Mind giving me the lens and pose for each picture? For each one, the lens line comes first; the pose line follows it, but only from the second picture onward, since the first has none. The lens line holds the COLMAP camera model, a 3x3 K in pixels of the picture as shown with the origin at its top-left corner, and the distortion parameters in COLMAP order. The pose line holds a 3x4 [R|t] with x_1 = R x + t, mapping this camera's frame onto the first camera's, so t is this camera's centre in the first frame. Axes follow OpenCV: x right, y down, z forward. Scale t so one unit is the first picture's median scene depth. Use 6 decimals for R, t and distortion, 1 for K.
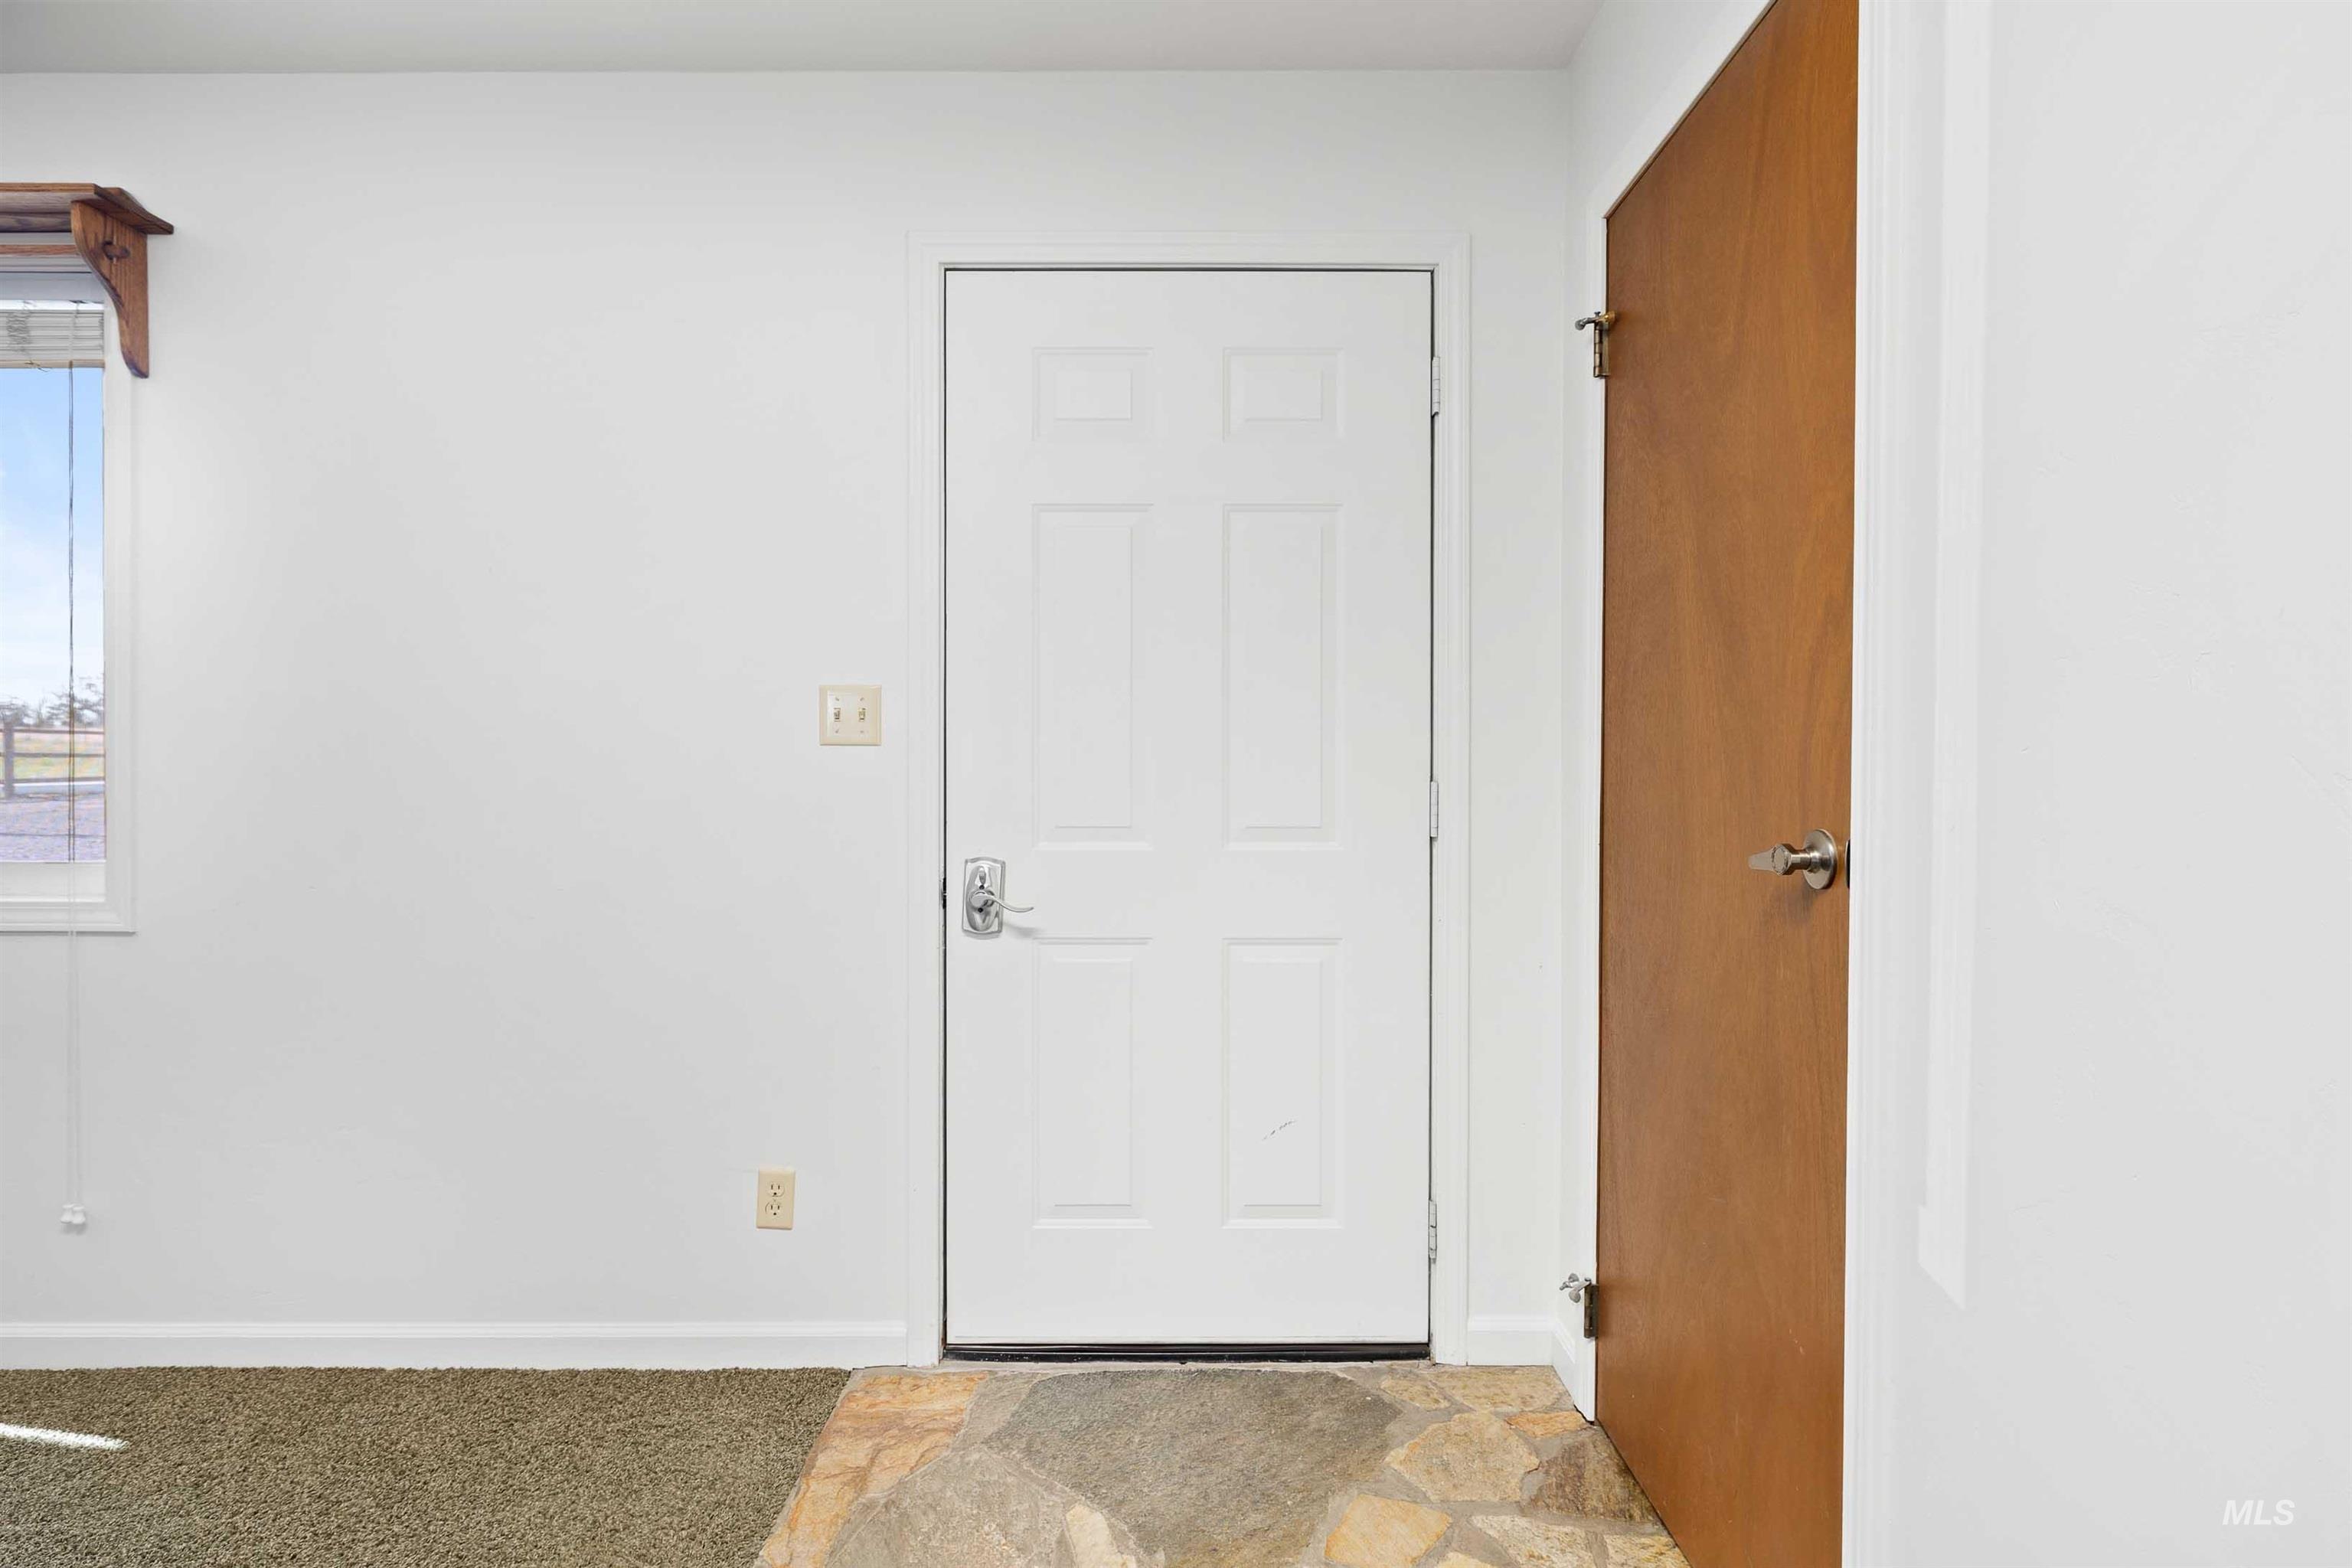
lens RADIAL K [[1230.6, 0, 1168.6], [0, 1230.6, 764.7], [0, 0, 1]] dist [-0.004954, 0.003175]
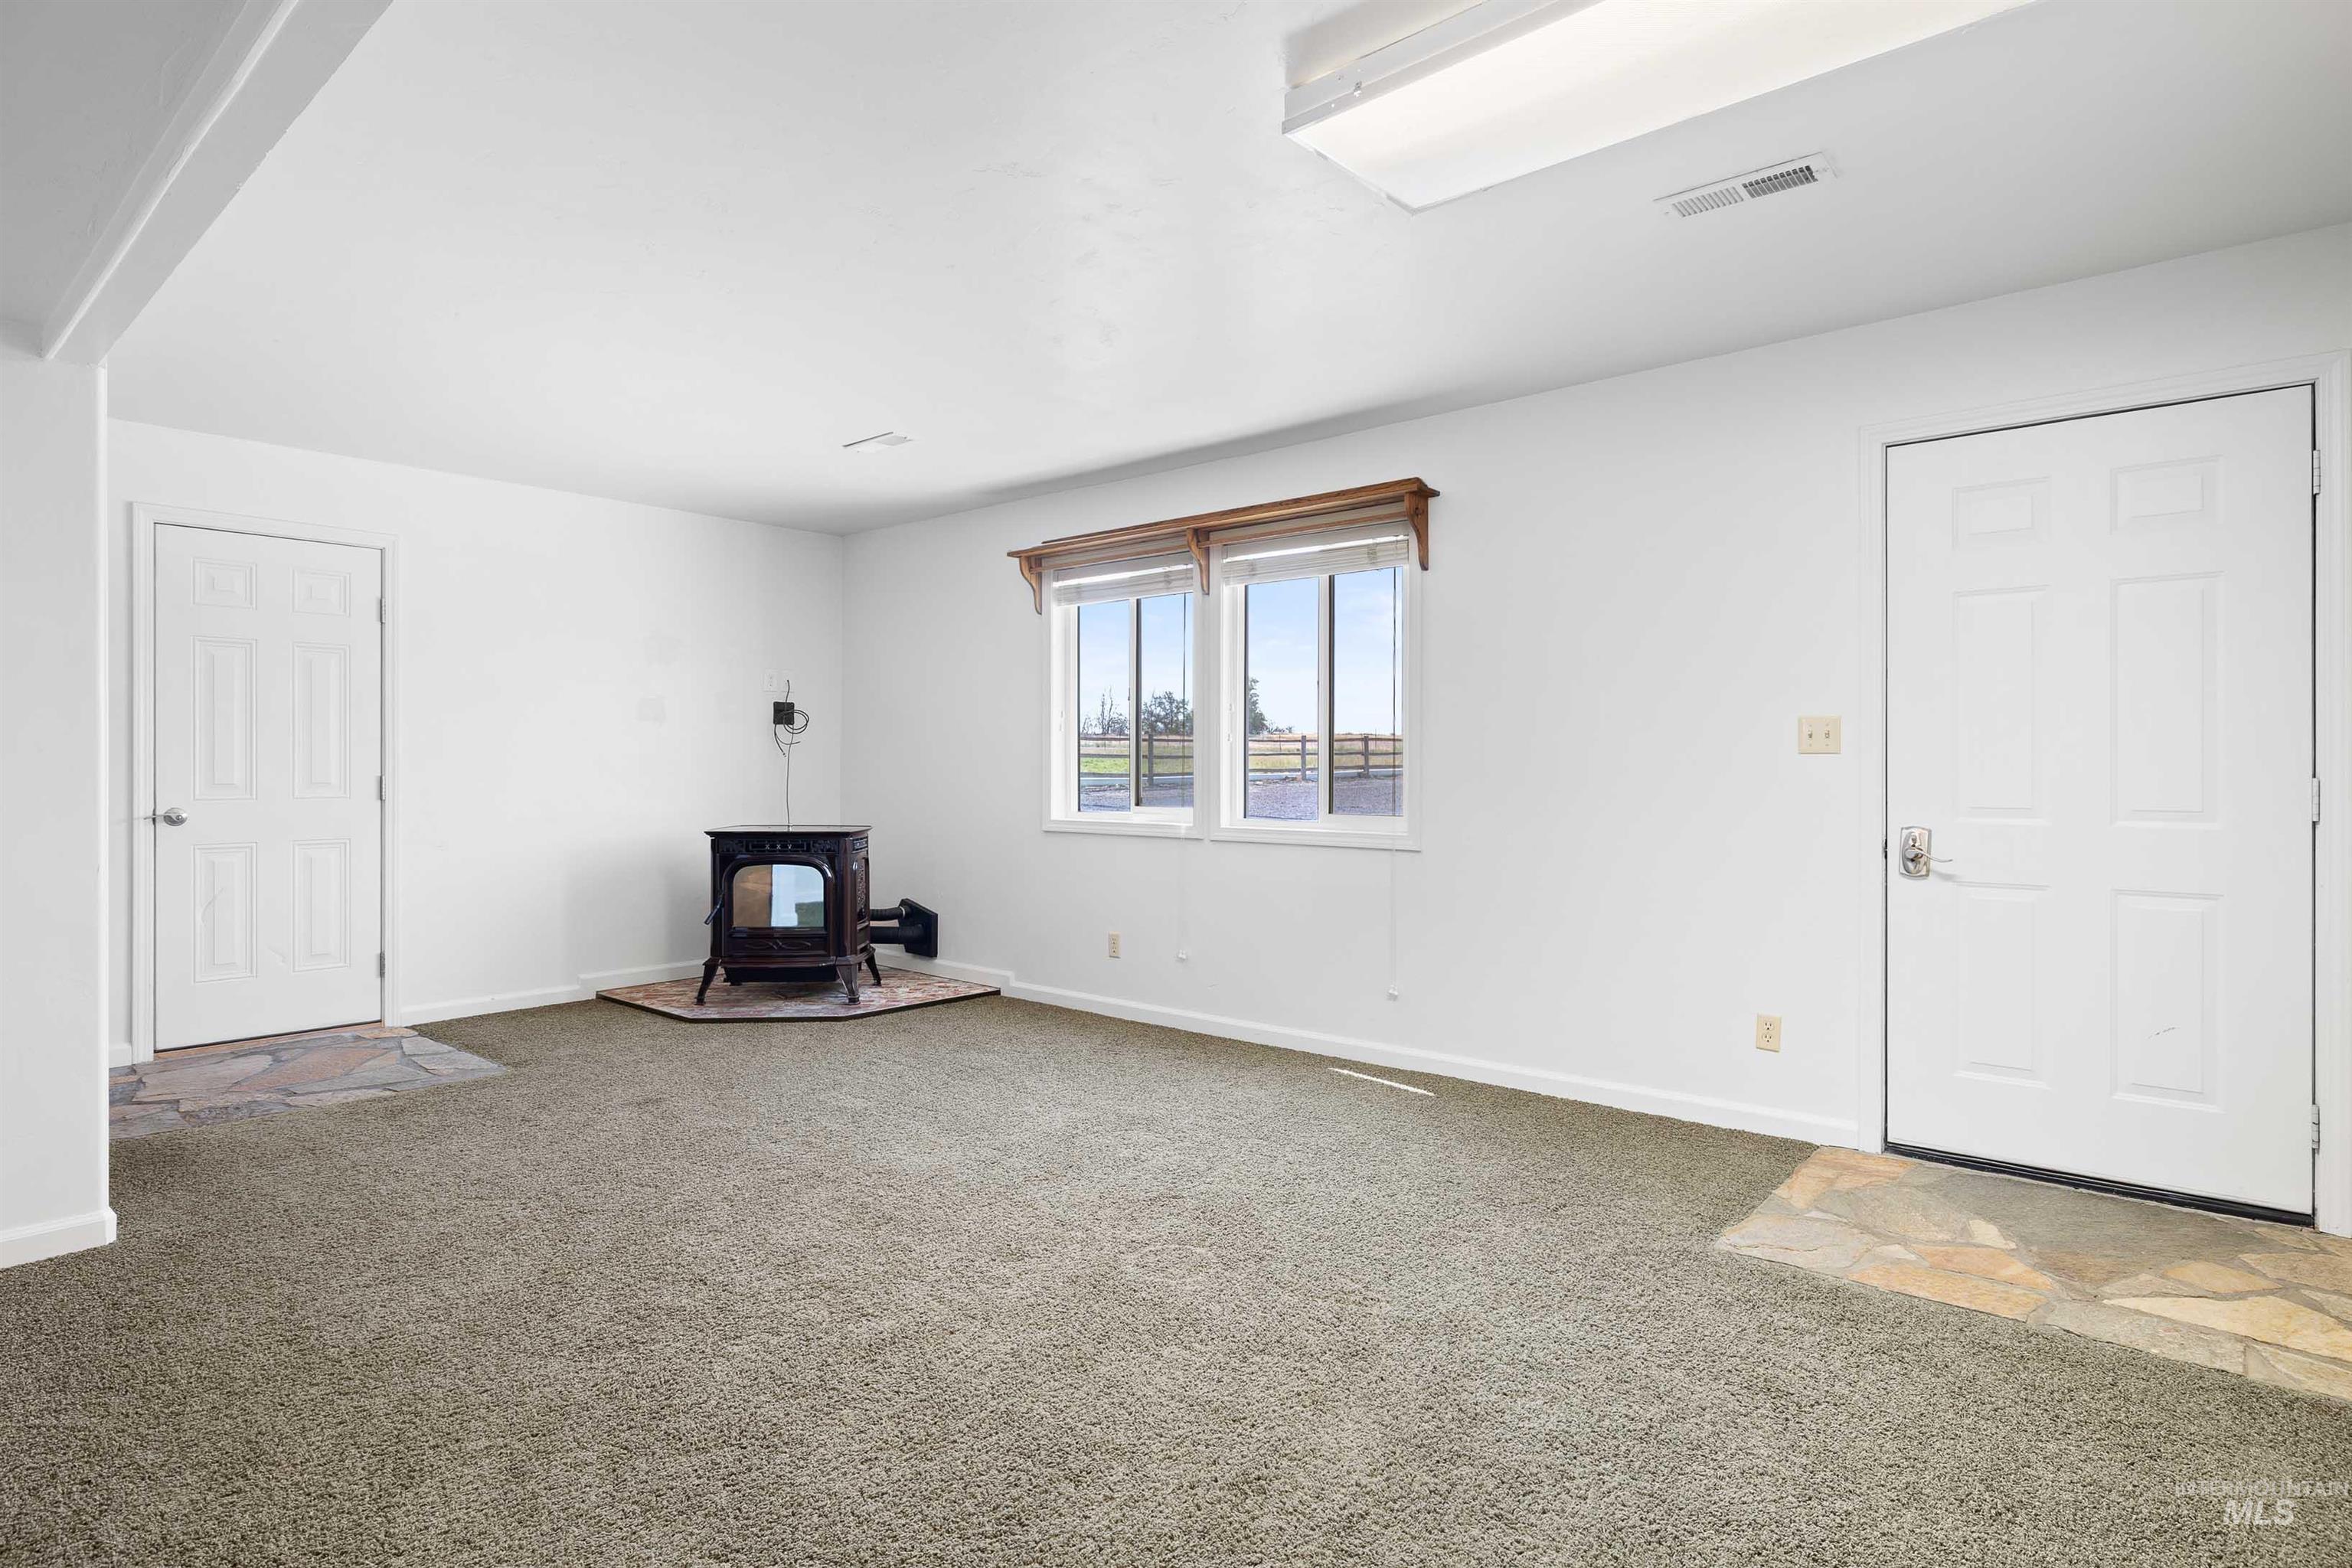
lens RADIAL K [[1230.6, 0, 1177.9], [0, 1230.6, 768.7], [0, 0, 1]] dist [-0.004954, 0.003175]
pose [[0.762135, 0.000301, -0.647418, 0.154530], [0.002936, 0.999988, 0.003921, -0.005416], [0.647412, -0.004890, 0.762125, -0.832277]]
